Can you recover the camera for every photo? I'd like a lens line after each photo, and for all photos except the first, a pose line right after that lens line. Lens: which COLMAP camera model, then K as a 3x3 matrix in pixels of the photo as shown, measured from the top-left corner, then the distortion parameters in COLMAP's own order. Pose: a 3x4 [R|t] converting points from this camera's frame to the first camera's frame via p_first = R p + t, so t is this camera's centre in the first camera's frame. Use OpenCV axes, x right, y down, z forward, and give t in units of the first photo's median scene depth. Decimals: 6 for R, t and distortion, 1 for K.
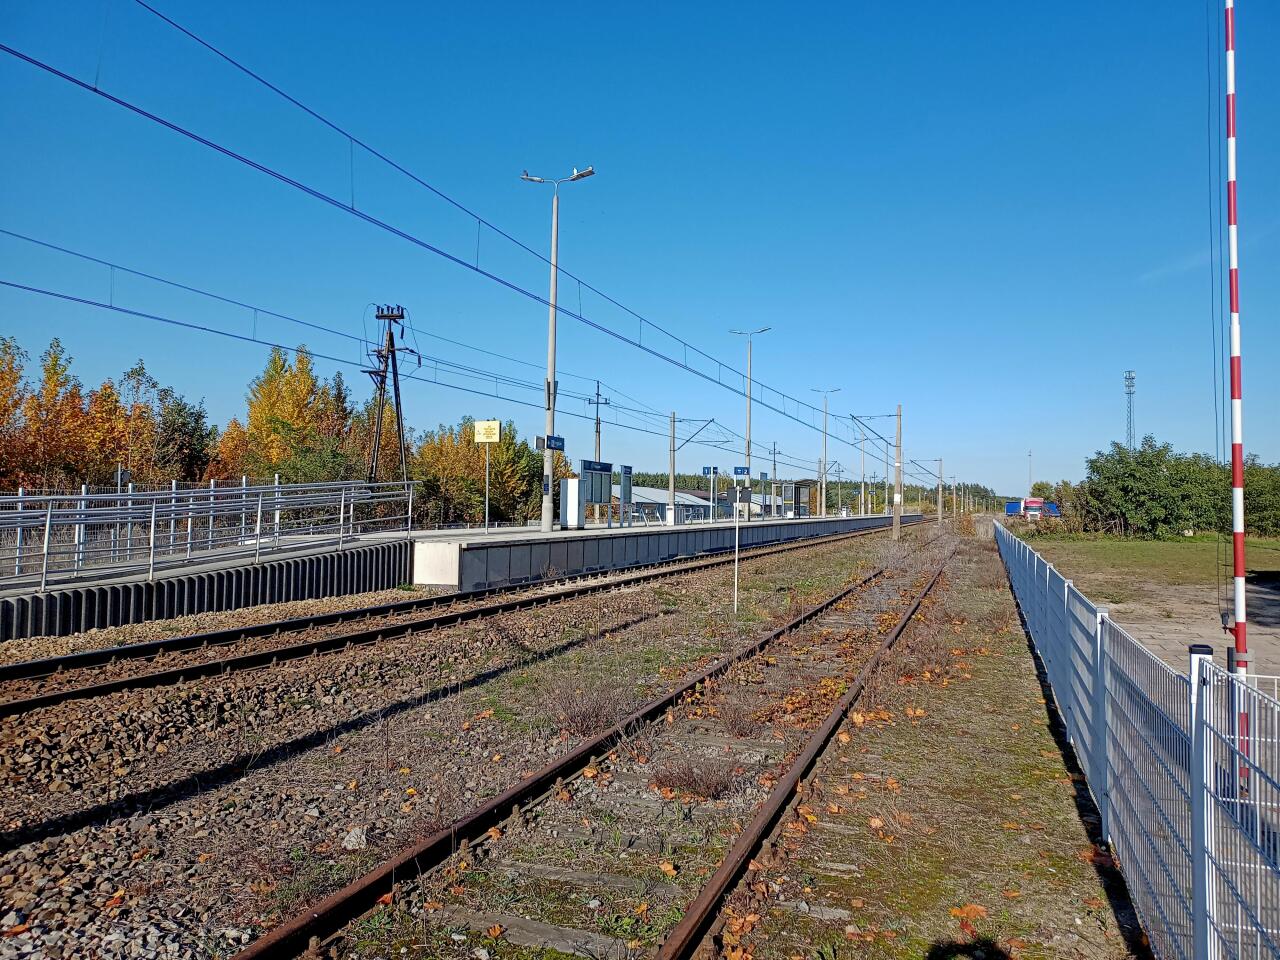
lens RADIAL K [[1021.8, 0, 642.1], [0, 1021.8, 437.5], [0, 0, 1]] dist [0.097070, 0.000128]
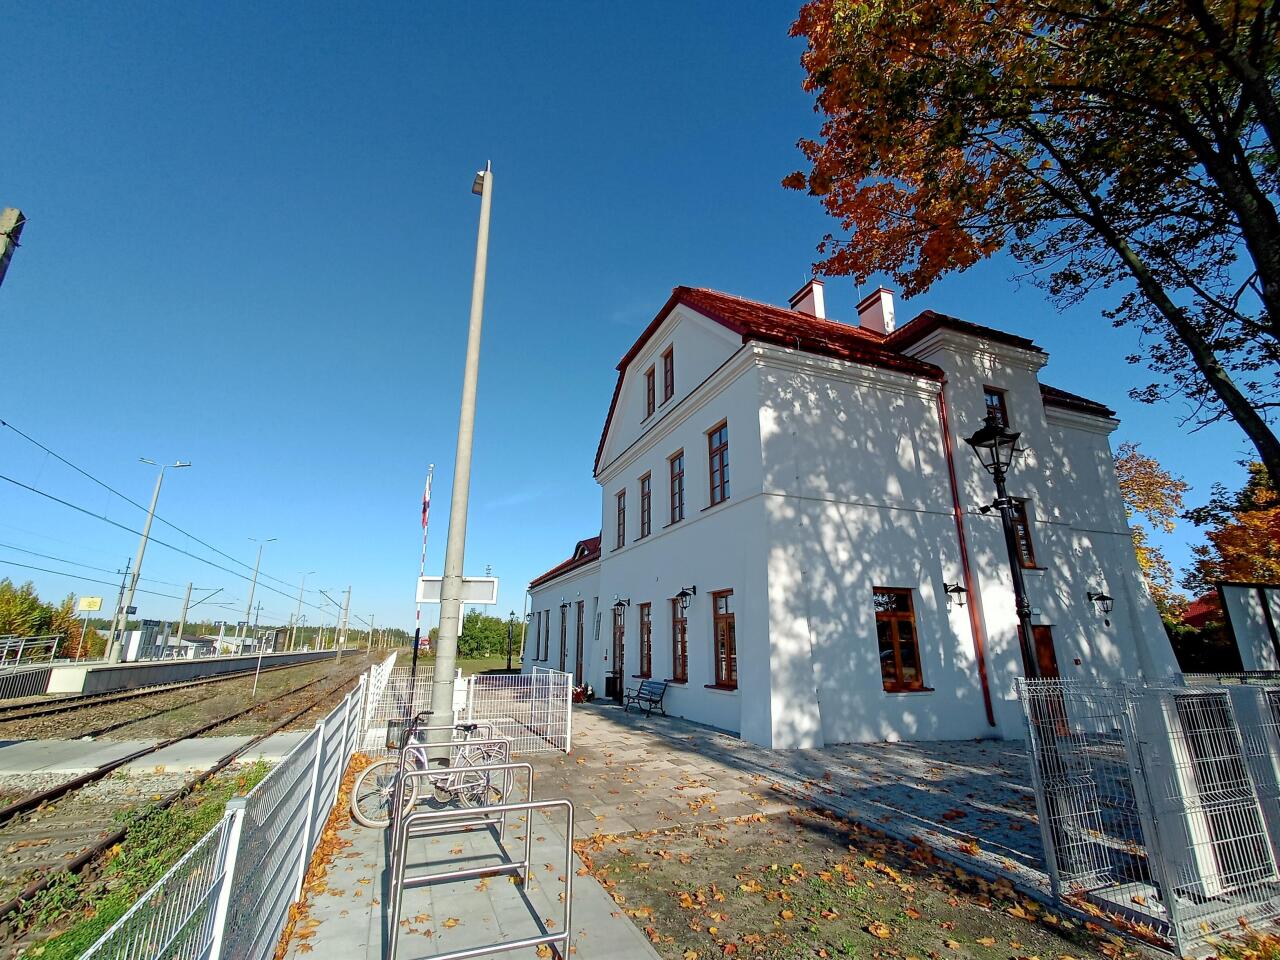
lens RADIAL K [[573.1, 0, 640.0], [0, 573.1, 480.0], [0, 0, 1]] dist [0.001659, 0.000115]
pose [[0.760878, 0.166910, 0.627060, -0.052702], [-0.032053, 0.974840, -0.220589, -0.016175], [-0.648102, 0.147742, 0.747085, -0.232446]]
